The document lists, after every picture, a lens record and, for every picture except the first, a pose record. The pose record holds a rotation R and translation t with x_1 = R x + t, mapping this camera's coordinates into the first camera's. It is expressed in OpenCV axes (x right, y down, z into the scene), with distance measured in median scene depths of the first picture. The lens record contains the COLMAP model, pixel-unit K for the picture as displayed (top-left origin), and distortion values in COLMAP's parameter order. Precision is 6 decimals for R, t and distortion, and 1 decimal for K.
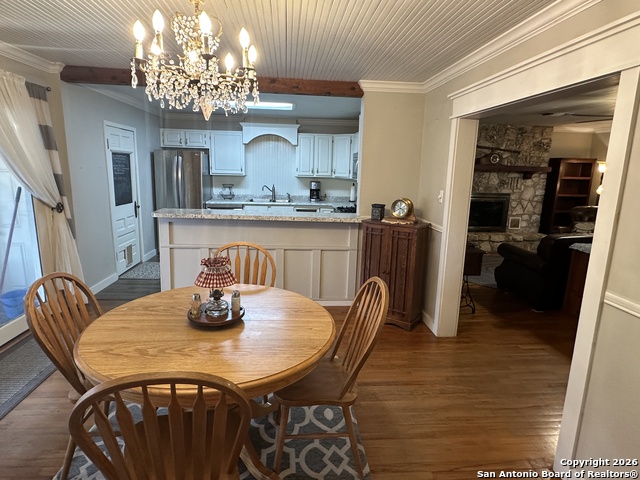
lens RADIAL K [[362.3, 0, 317.1], [0, 362.3, 240.5], [0, 0, 1]] dist [-0.002973, 0.001928]
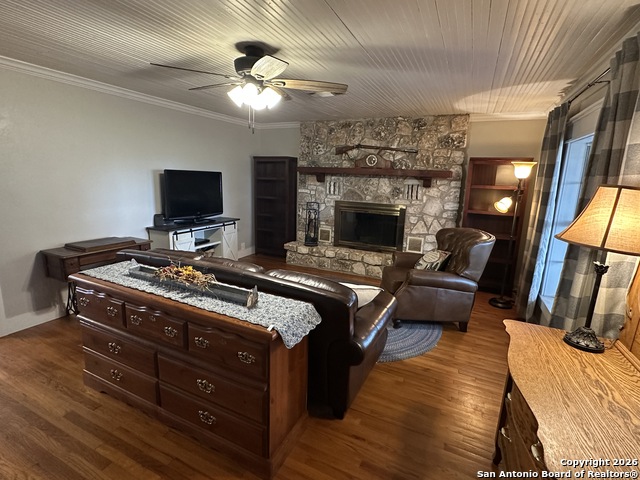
lens RADIAL K [[317.1, 0, 318.2], [0, 317.1, 240.3], [0, 0, 1]] dist [-0.007057, 0.000304]
pose [[0.866369, 0.104329, -0.488385, 0.740208], [-0.111308, 0.993676, 0.014816, -0.047477], [0.486842, 0.041525, 0.872502, 0.336344]]
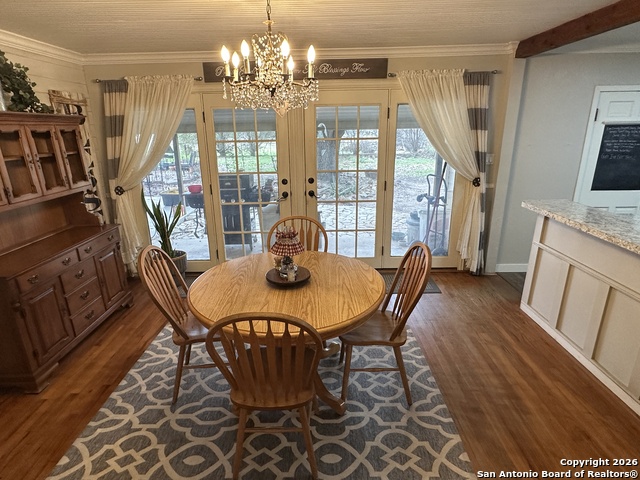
lens RADIAL K [[362.3, 0, 316.7], [0, 362.3, 241.7], [0, 0, 1]] dist [-0.002973, 0.001928]
pose [[-0.084253, 0.272739, -0.958392, 0.230795], [-0.181393, 0.941543, 0.283890, -0.073401], [0.979795, 0.197764, -0.029855, 0.295471]]
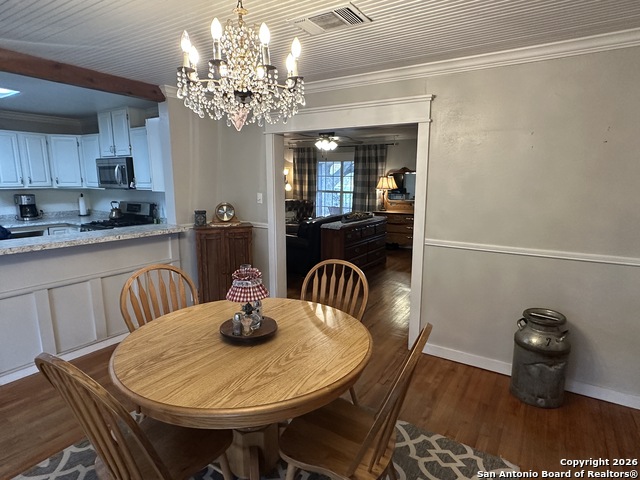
lens RADIAL K [[362.3, 0, 320.4], [0, 362.3, 241.5], [0, 0, 1]] dist [-0.002973, 0.001928]
pose [[0.604761, -0.163563, 0.779430, -0.235292], [0.170178, 0.982619, 0.074160, -0.017912], [-0.778012, 0.087793, 0.622084, 0.059643]]
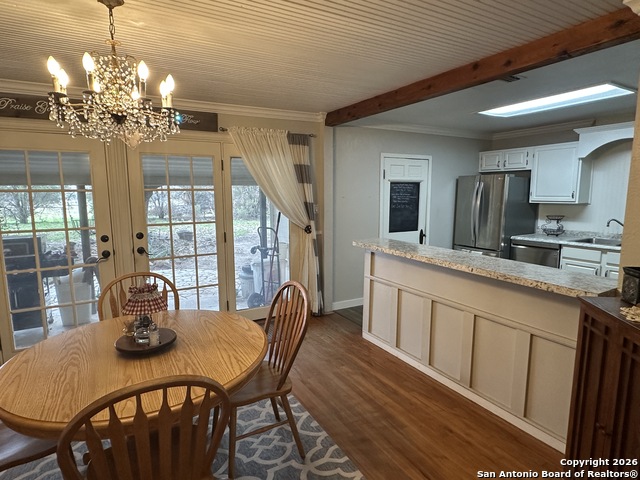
lens RADIAL K [[362.3, 0, 318.0], [0, 362.3, 242.0], [0, 0, 1]] dist [-0.002973, 0.001928]
pose [[0.424486, 0.094037, -0.900538, 0.209767], [-0.160304, 0.986685, 0.027470, -0.044417], [0.891131, 0.132699, 0.433908, 0.253573]]
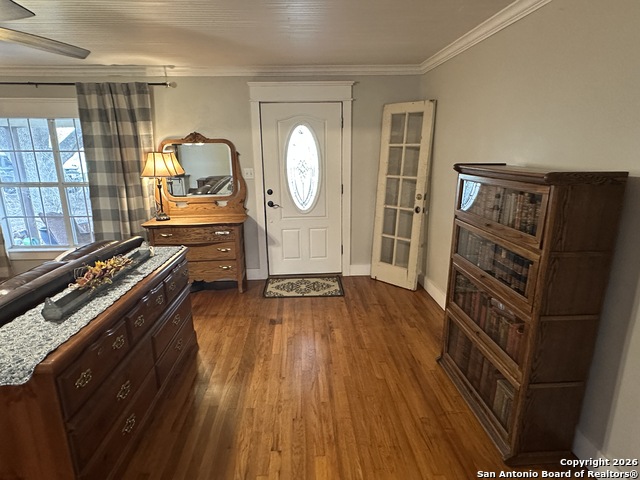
lens RADIAL K [[362.3, 0, 317.2], [0, 362.3, 242.4], [0, 0, 1]] dist [-0.002973, 0.001928]
pose [[0.025912, -0.272913, 0.961690, 0.233009], [0.203811, 0.943249, 0.262188, -0.062245], [-0.978667, 0.189210, 0.080064, 0.329551]]
